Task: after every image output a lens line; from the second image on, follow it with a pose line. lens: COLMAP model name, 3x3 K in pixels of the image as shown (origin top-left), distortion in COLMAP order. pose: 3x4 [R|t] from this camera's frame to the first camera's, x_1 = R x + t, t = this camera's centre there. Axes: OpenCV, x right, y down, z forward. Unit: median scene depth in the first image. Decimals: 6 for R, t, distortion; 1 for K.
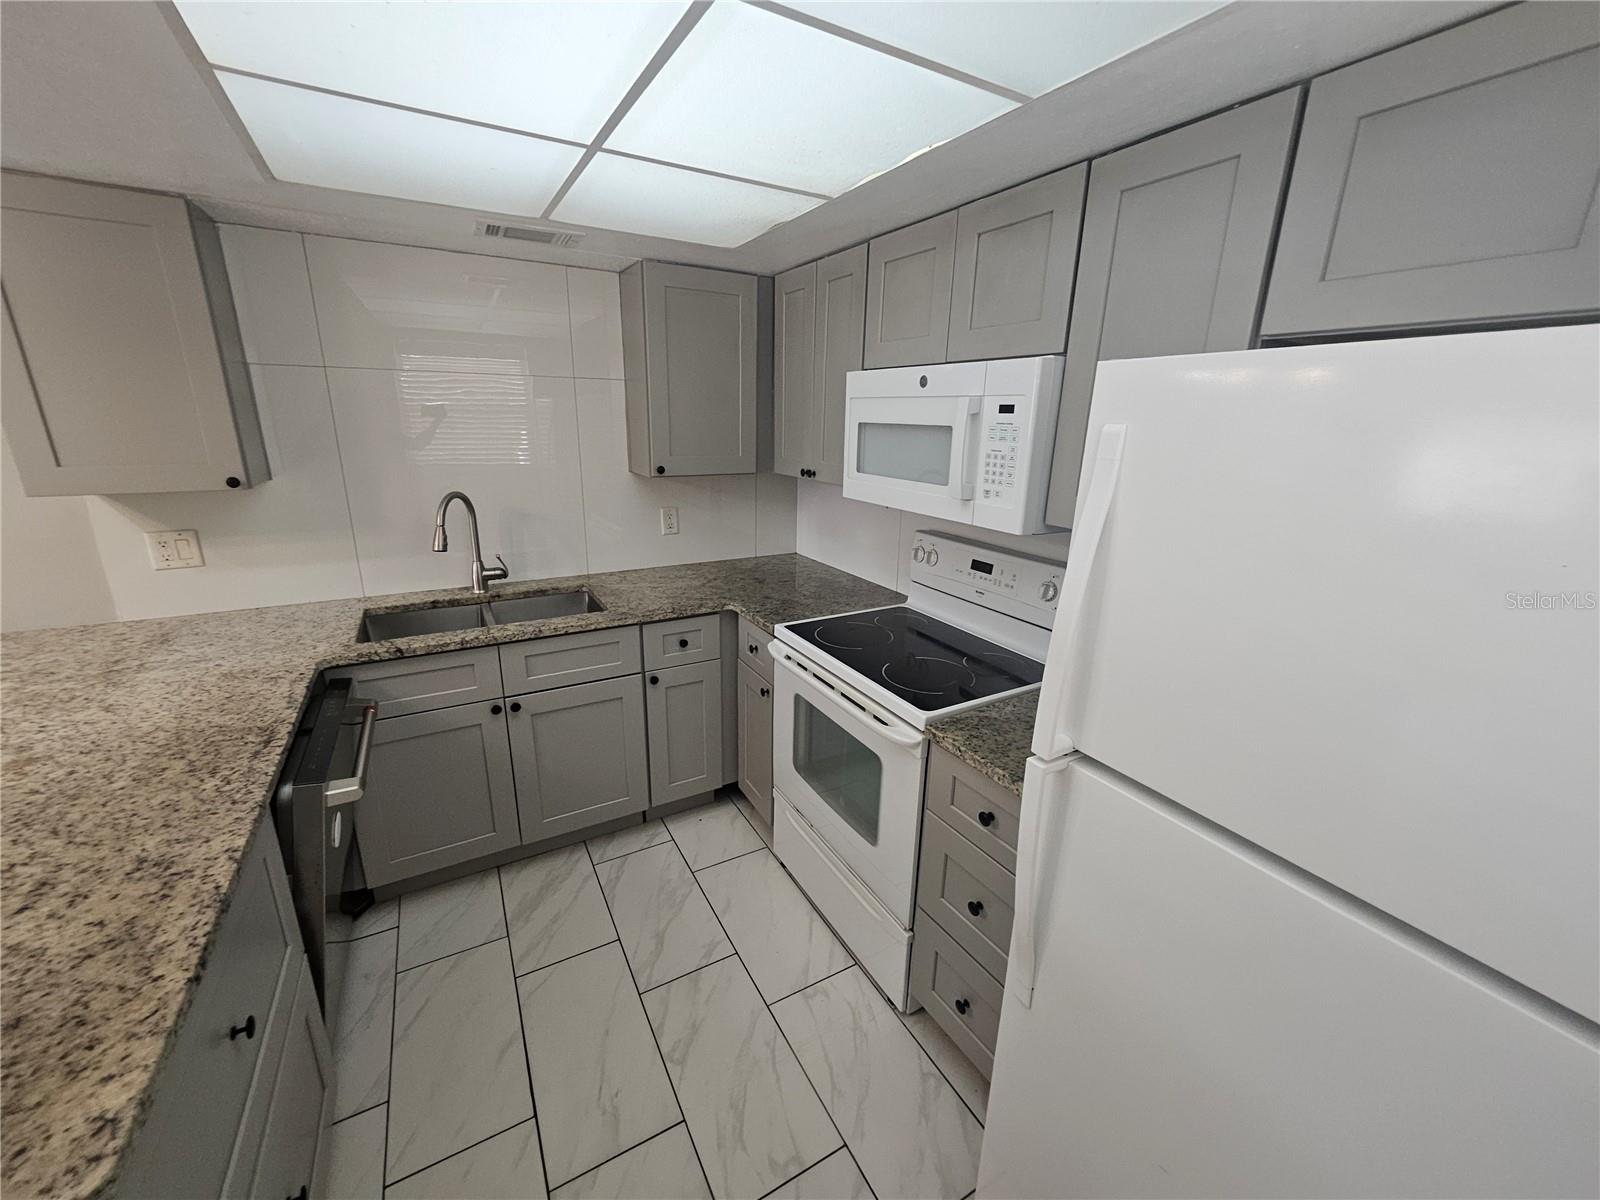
lens RADIAL K [[636.7, 0, 800.0], [0, 636.7, 600.0], [0, 0, 1]] dist [-0.000302, -0.000054]
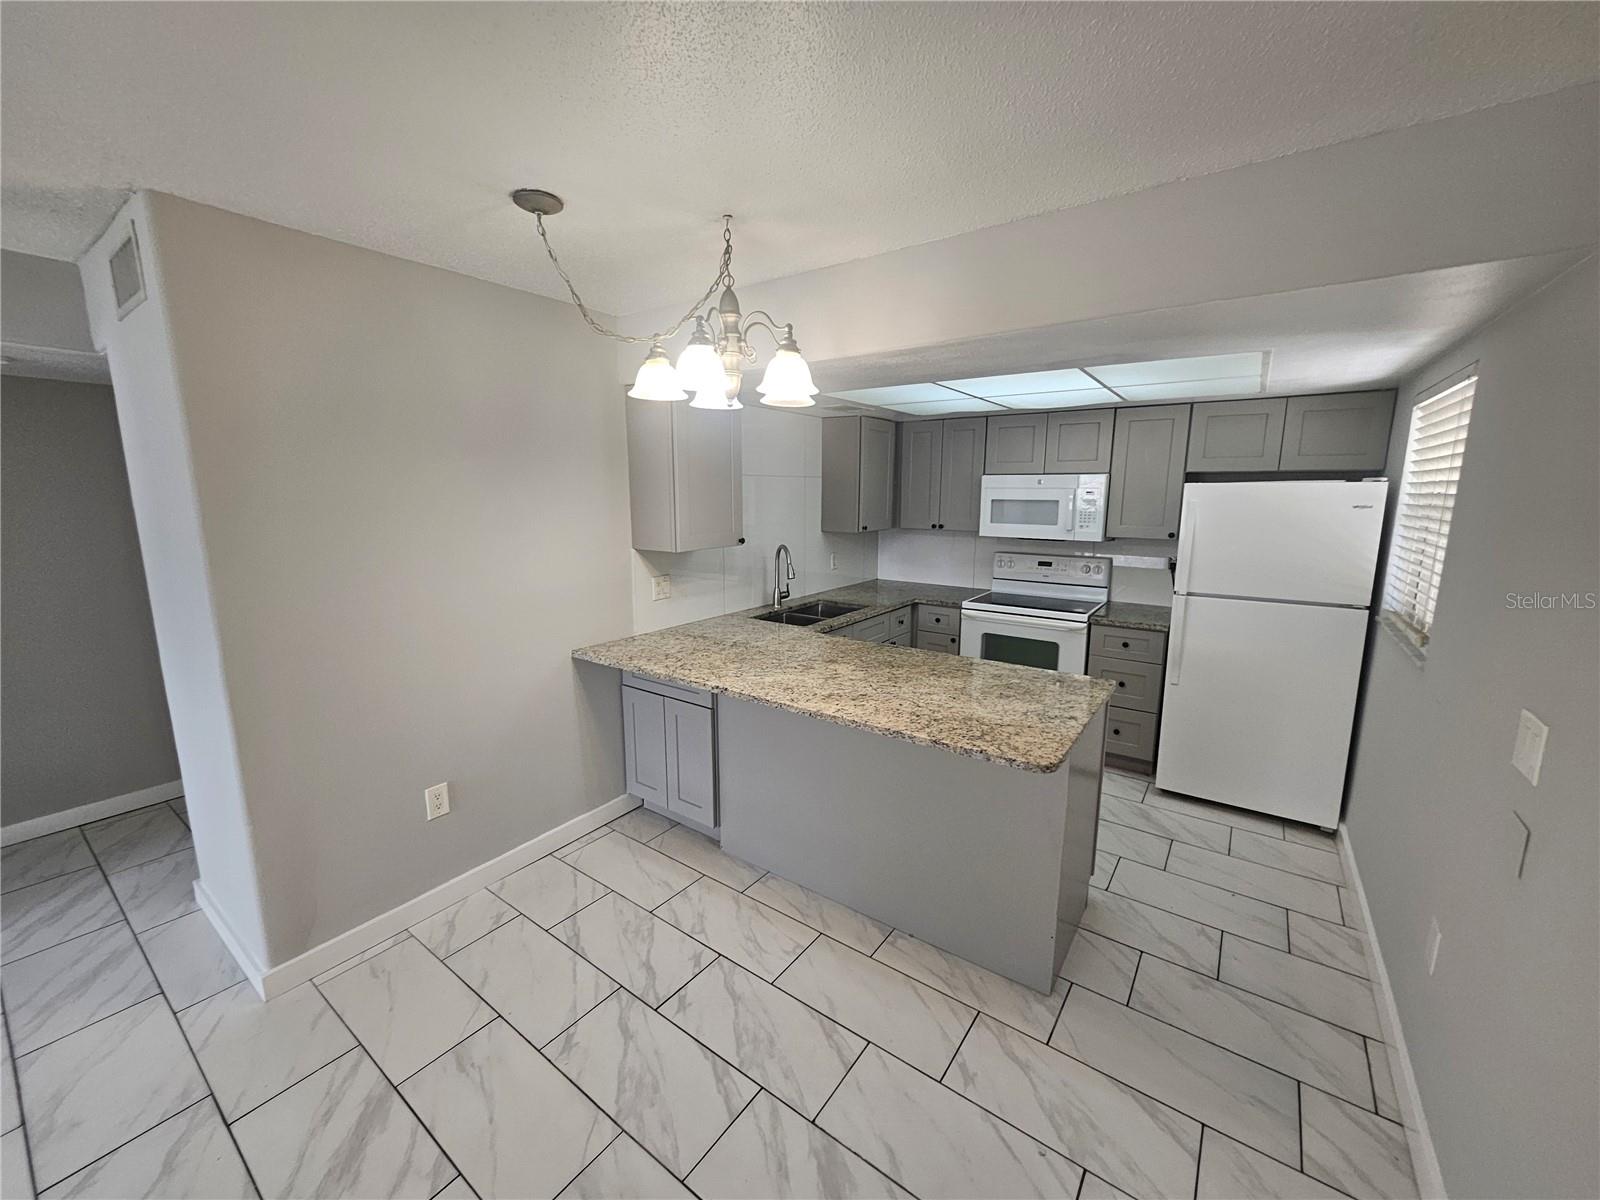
lens RADIAL K [[636.7, 0, 800.0], [0, 636.7, 600.0], [0, 0, 1]] dist [-0.000302, -0.000054]
pose [[0.908255, -0.088220, 0.409011, -1.362298], [0.131496, 0.988175, -0.078861, 0.128824], [-0.397217, 0.125409, 0.909116, -0.606638]]
